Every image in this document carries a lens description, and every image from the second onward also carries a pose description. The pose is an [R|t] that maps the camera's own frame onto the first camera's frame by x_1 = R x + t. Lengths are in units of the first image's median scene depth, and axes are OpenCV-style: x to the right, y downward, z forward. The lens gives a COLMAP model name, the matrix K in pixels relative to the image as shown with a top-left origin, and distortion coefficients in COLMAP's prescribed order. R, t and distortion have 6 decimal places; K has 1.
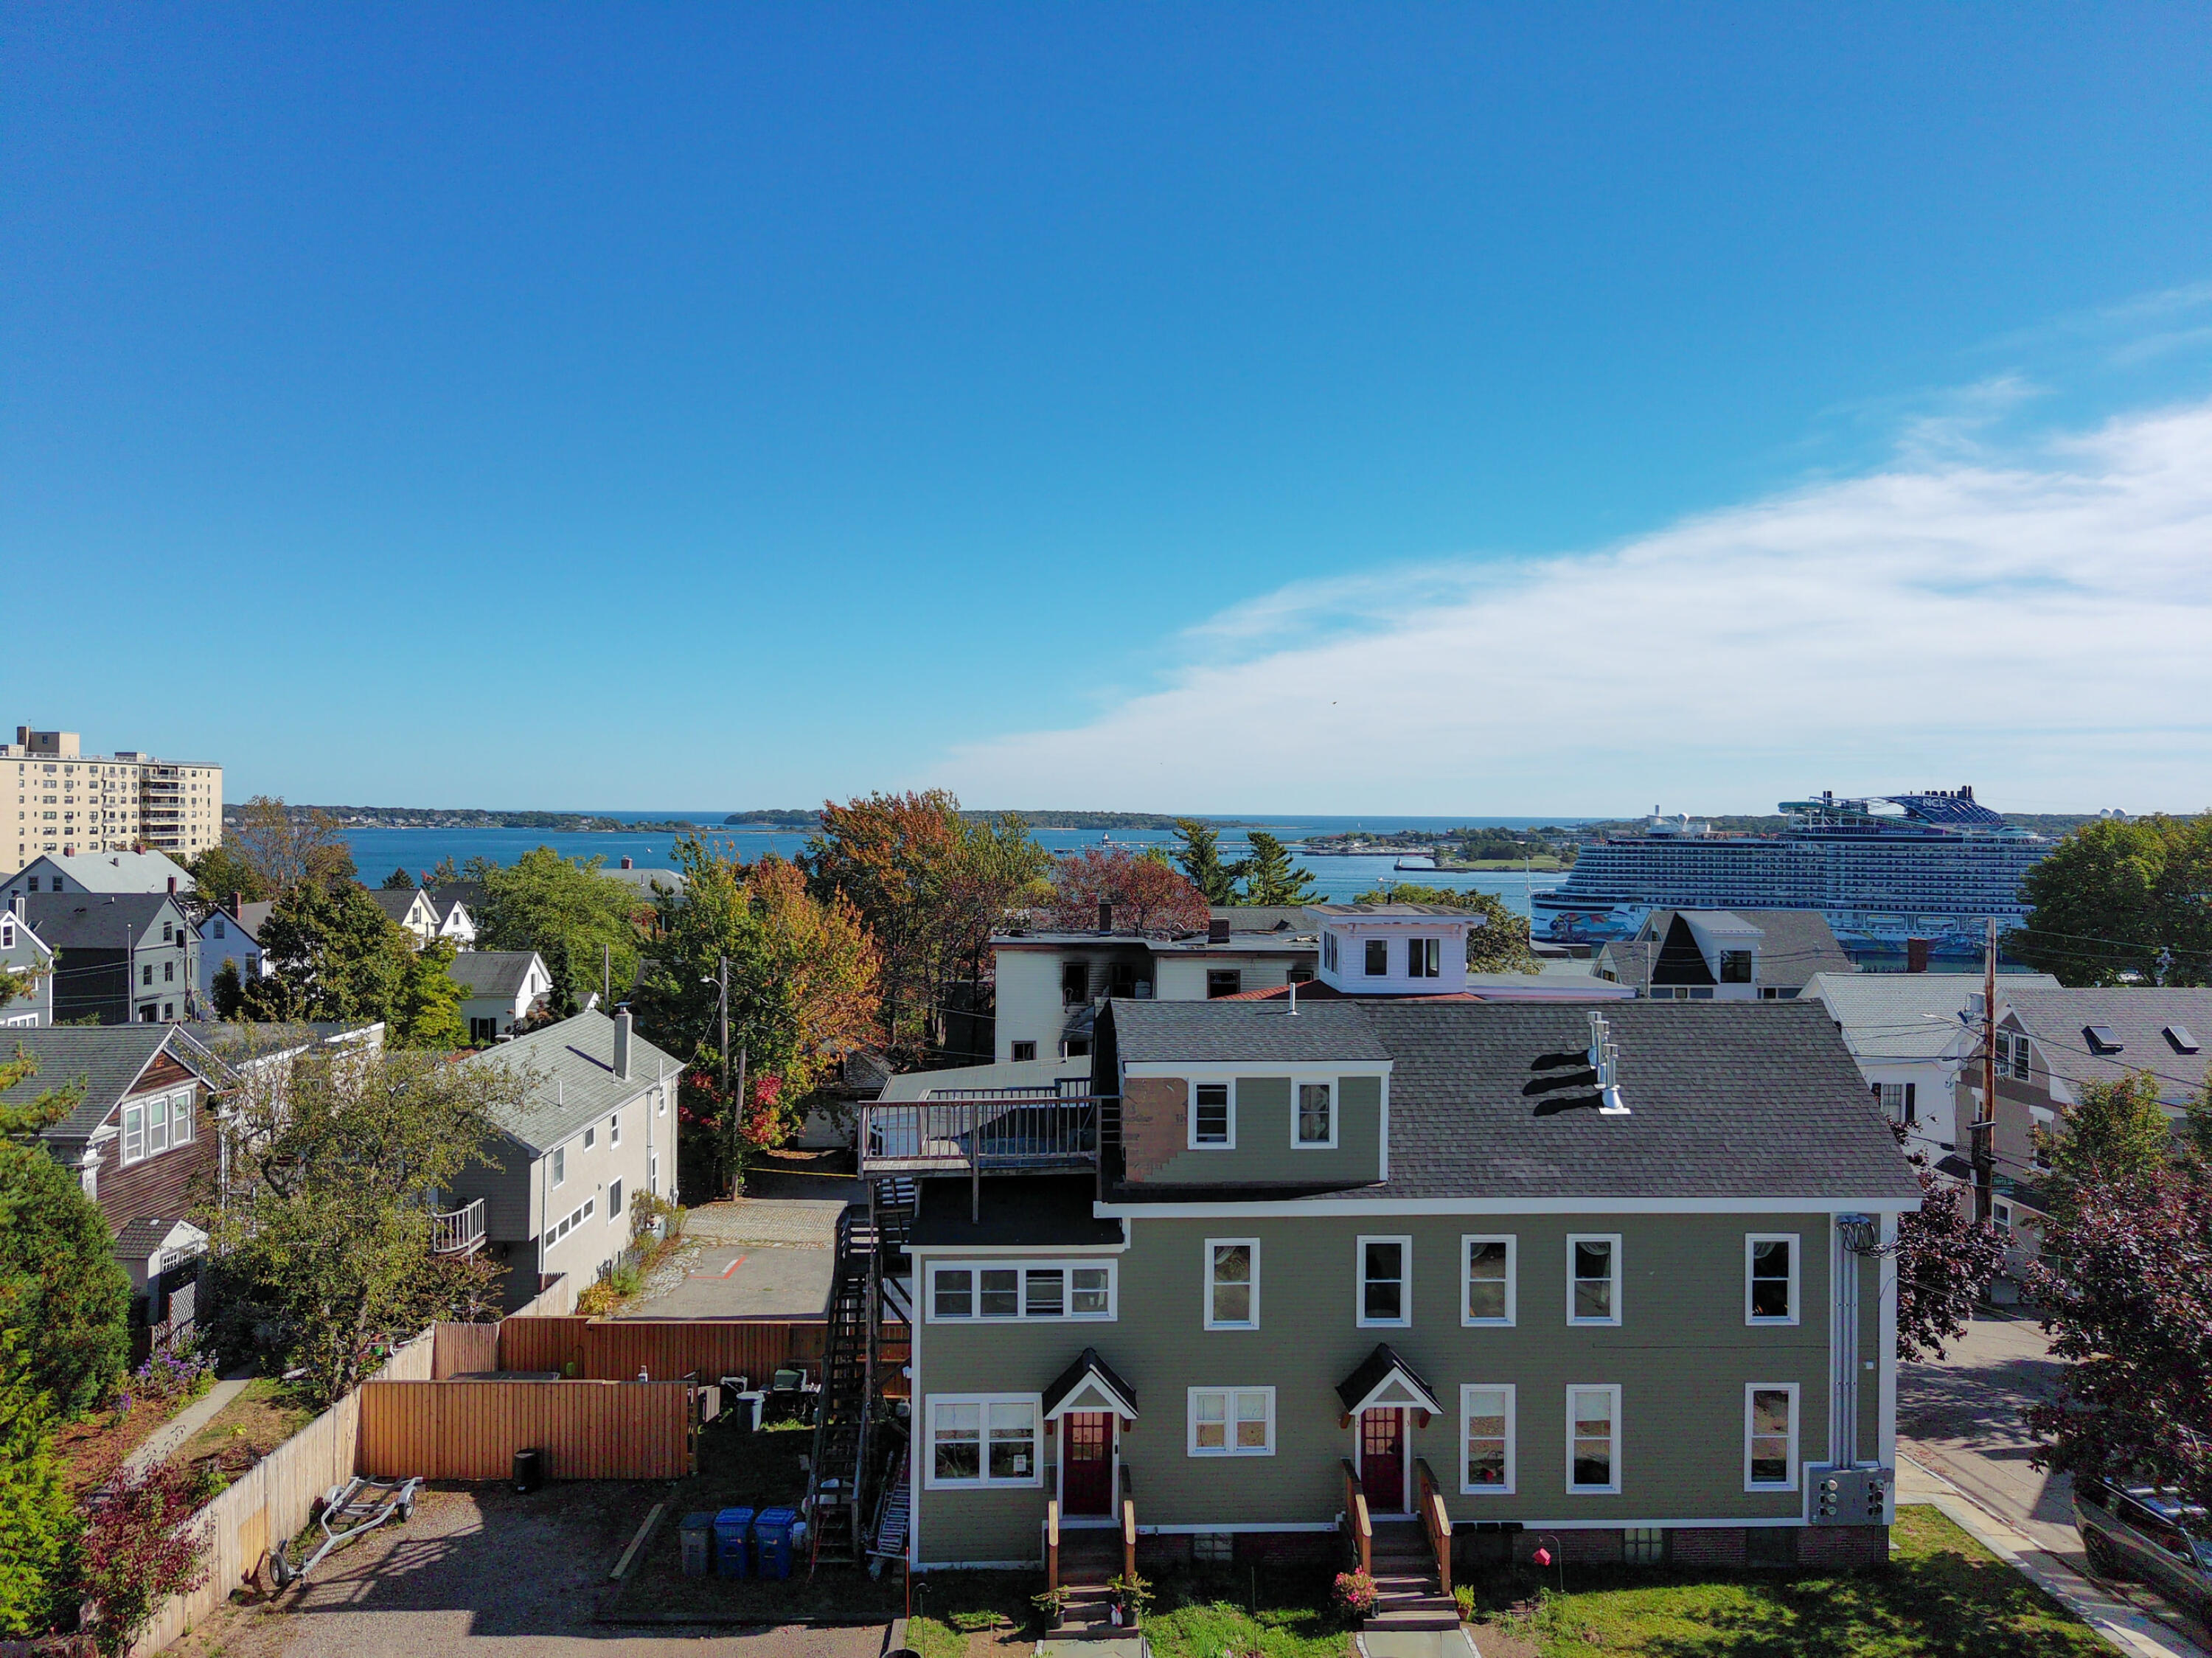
lens RADIAL K [[1505.1, 0, 1113.3], [0, 1505.1, 843.6], [0, 0, 1]] dist [0.027754, -0.019927]
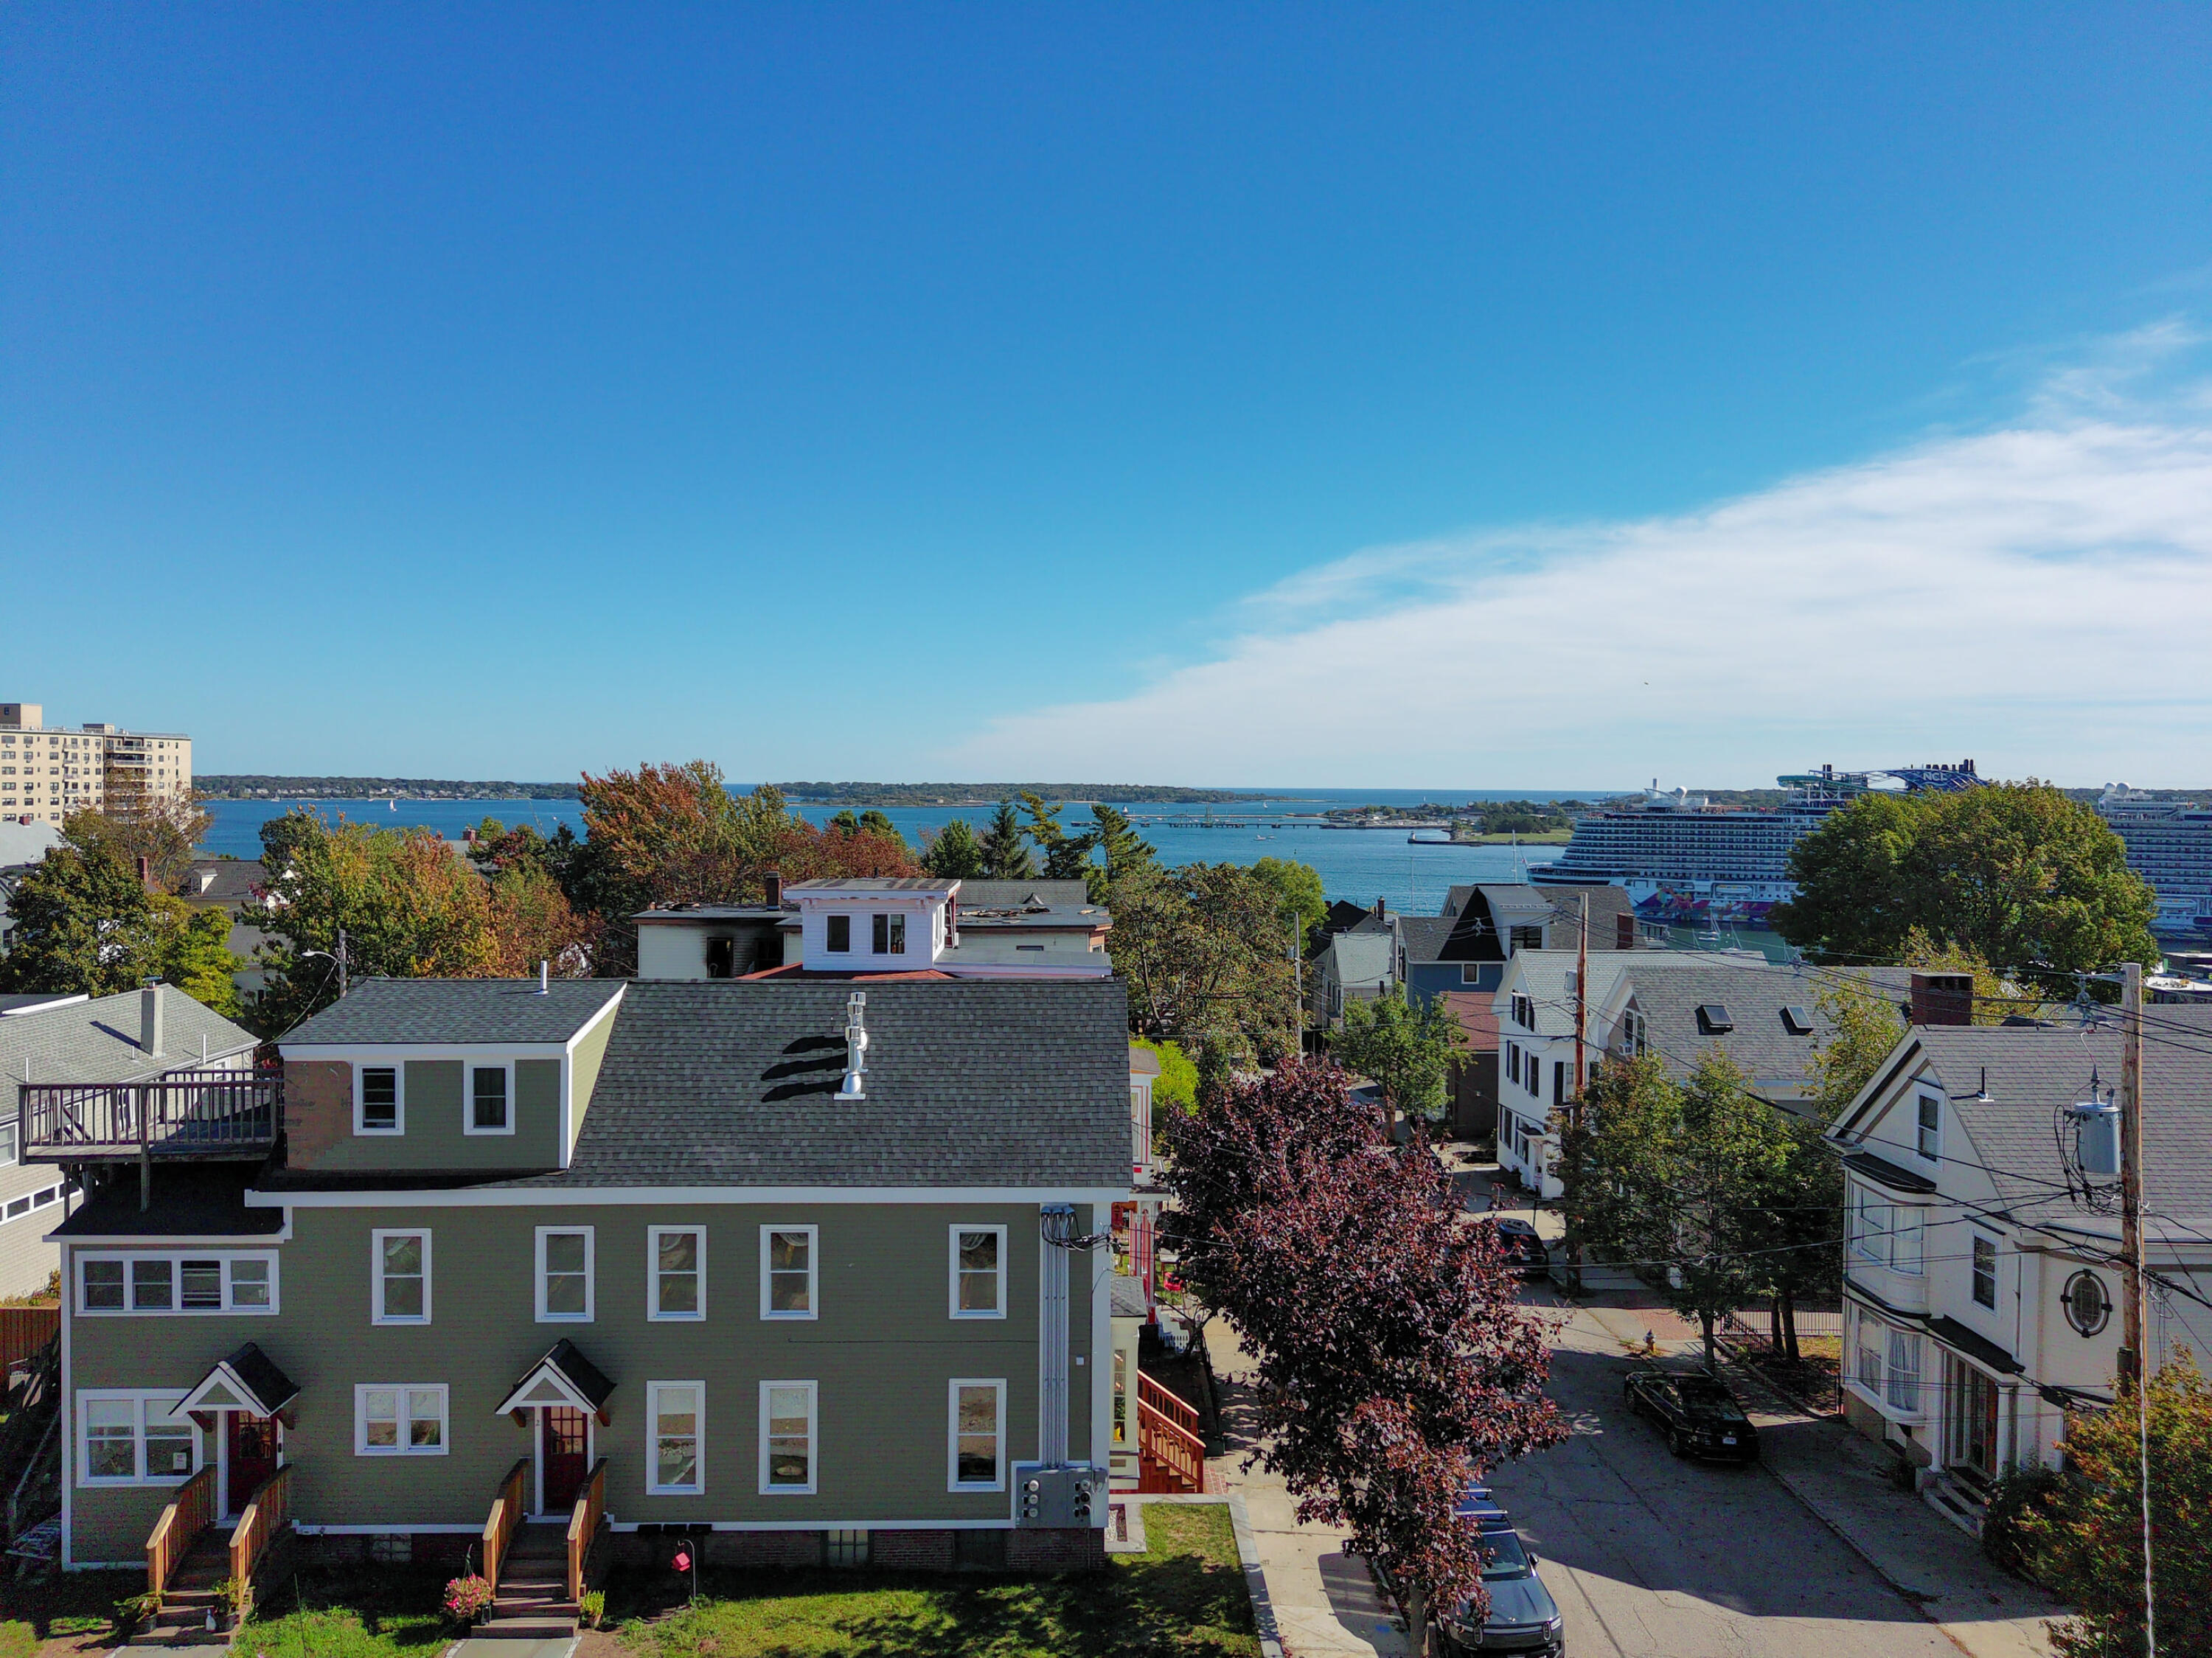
lens RADIAL K [[1509.0, 0, 1101.0], [0, 1509.0, 826.2], [0, 0, 1]] dist [0.012714, -0.005528]
pose [[0.999817, 0.002130, -0.019018, 0.421262], [-0.002004, 0.999976, 0.006642, -0.000705], [0.019031, -0.006602, 0.999797, 0.038672]]
